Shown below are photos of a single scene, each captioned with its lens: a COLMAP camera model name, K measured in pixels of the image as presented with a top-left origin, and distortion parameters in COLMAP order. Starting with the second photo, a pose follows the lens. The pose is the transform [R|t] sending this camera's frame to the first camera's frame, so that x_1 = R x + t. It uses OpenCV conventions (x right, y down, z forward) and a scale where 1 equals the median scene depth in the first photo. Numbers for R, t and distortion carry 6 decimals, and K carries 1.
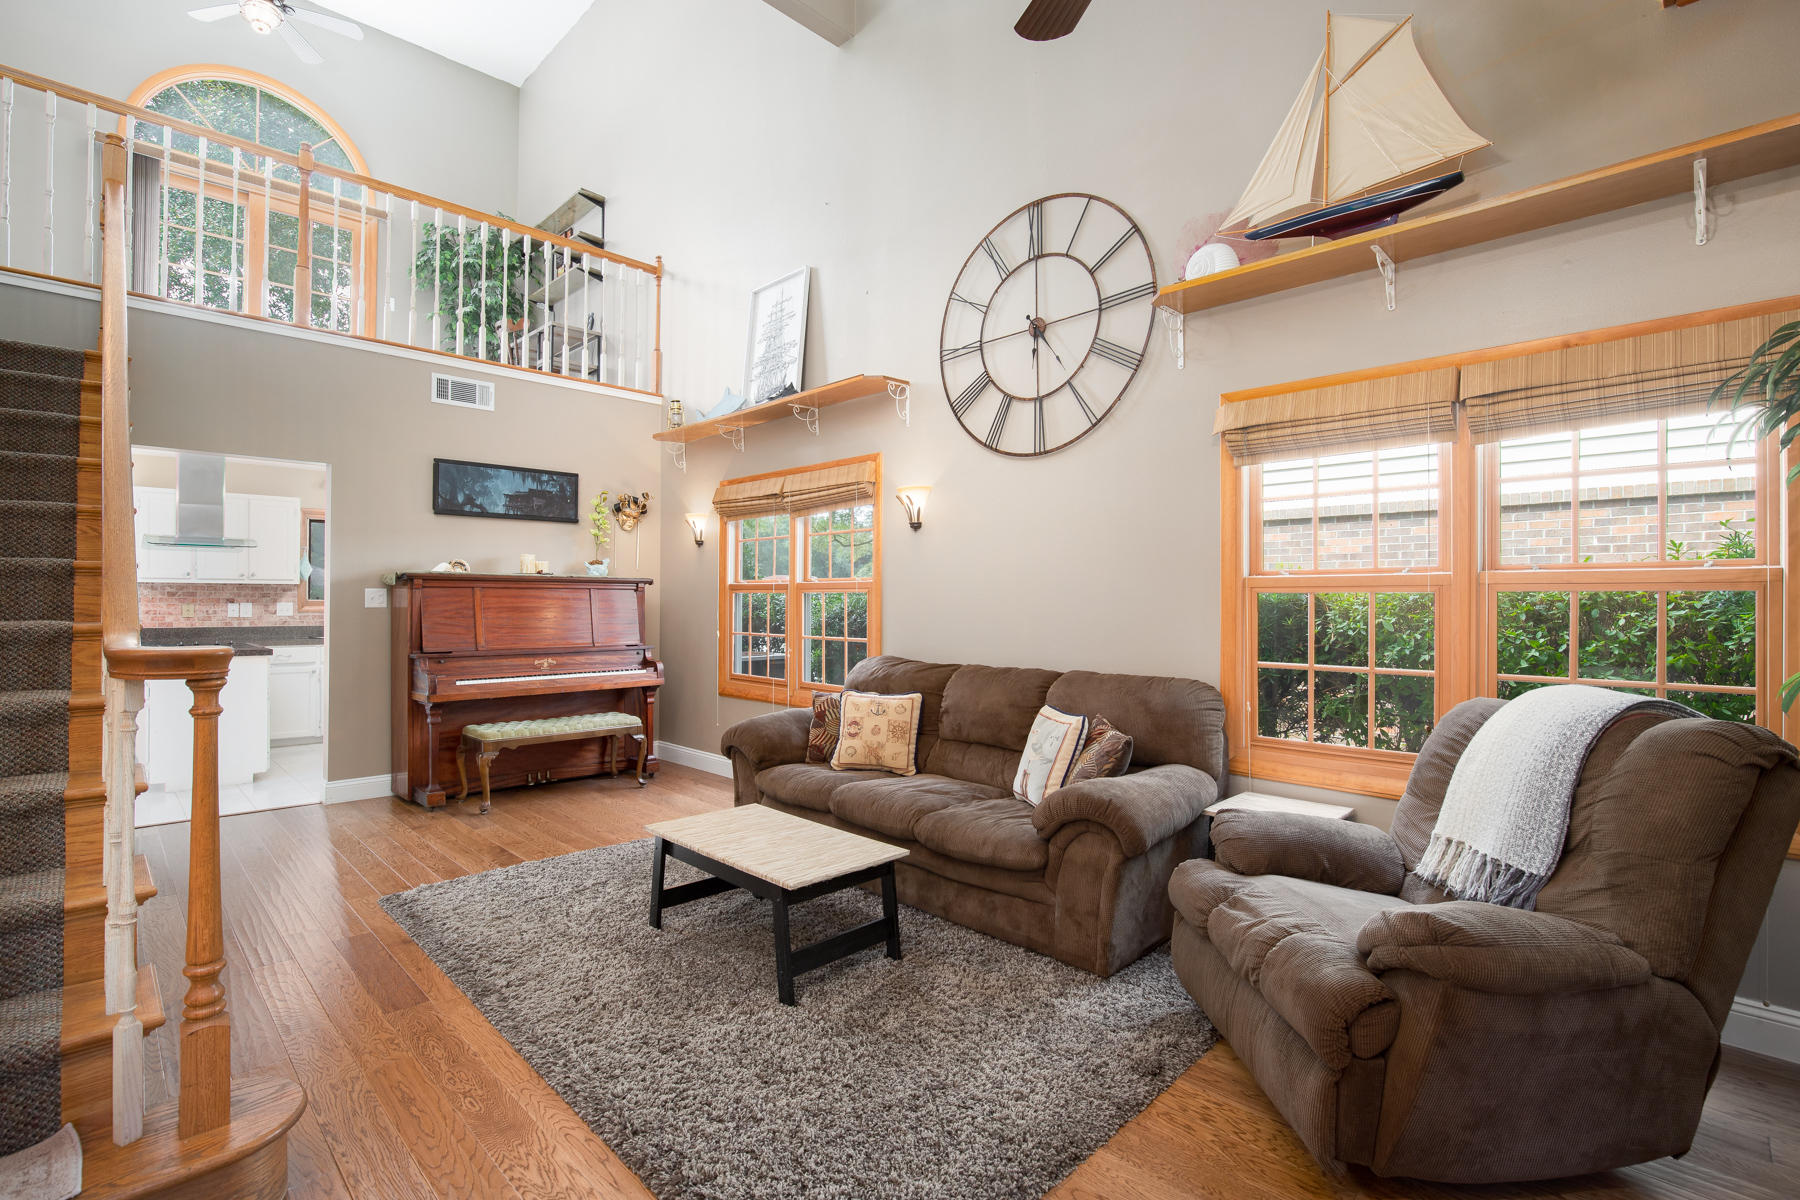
lens RADIAL K [[844.9, 0, 912.3], [0, 844.9, 598.3], [0, 0, 1]] dist [-0.020749, 0.002396]
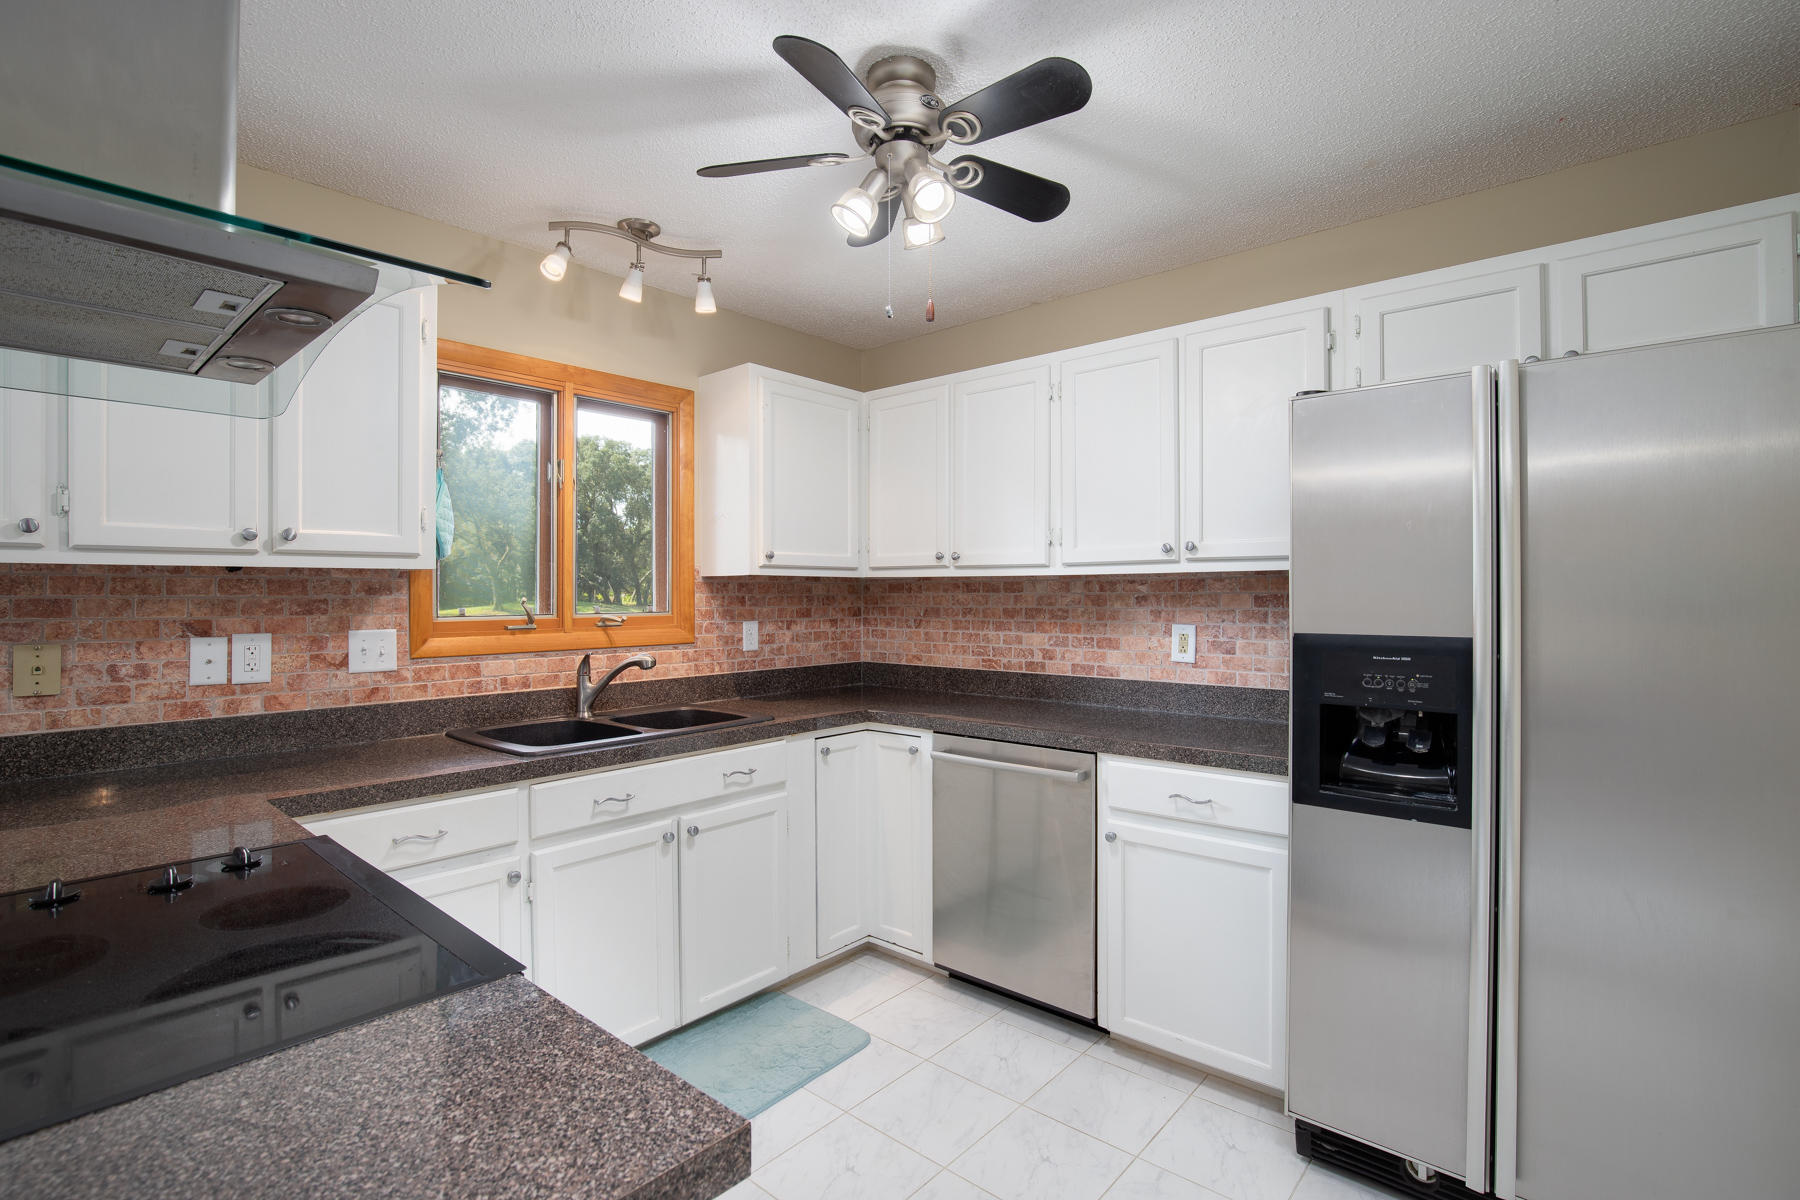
lens RADIAL K [[844.9, 0, 897.1], [0, 844.9, 594.7], [0, 0, 1]] dist [-0.020749, 0.002396]
pose [[0.998464, -0.008597, 0.054725, -0.602416], [0.008454, 0.999960, 0.002848, -0.007540], [-0.054747, -0.002381, 0.998497, 0.712106]]
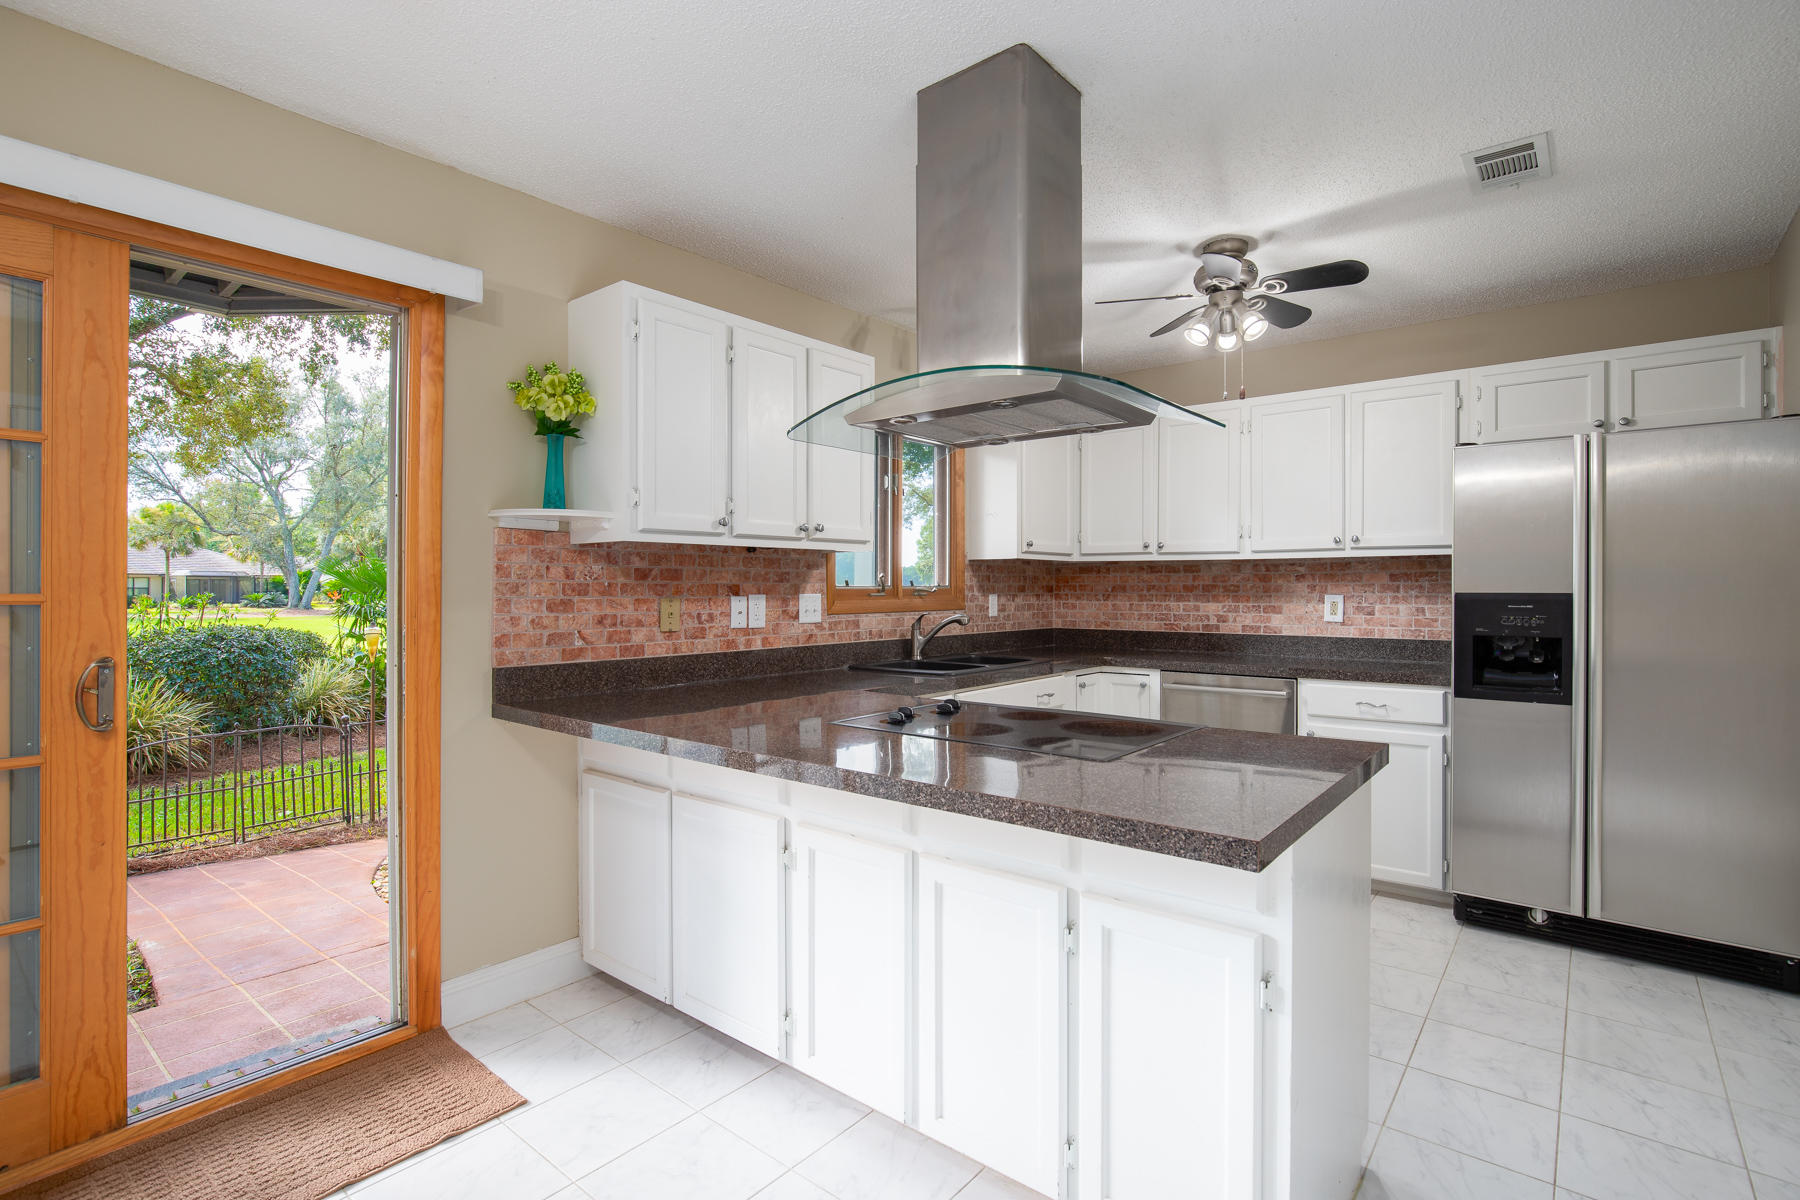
lens RADIAL K [[881.7, 0, 898.4], [0, 881.7, 592.3], [0, 0, 1]] dist [0.000993, 0.000349]
pose [[0.994997, -0.006383, 0.099705, -0.790226], [0.005636, 0.999954, 0.007768, 0.000991], [-0.099750, -0.007167, 0.994987, 0.550927]]
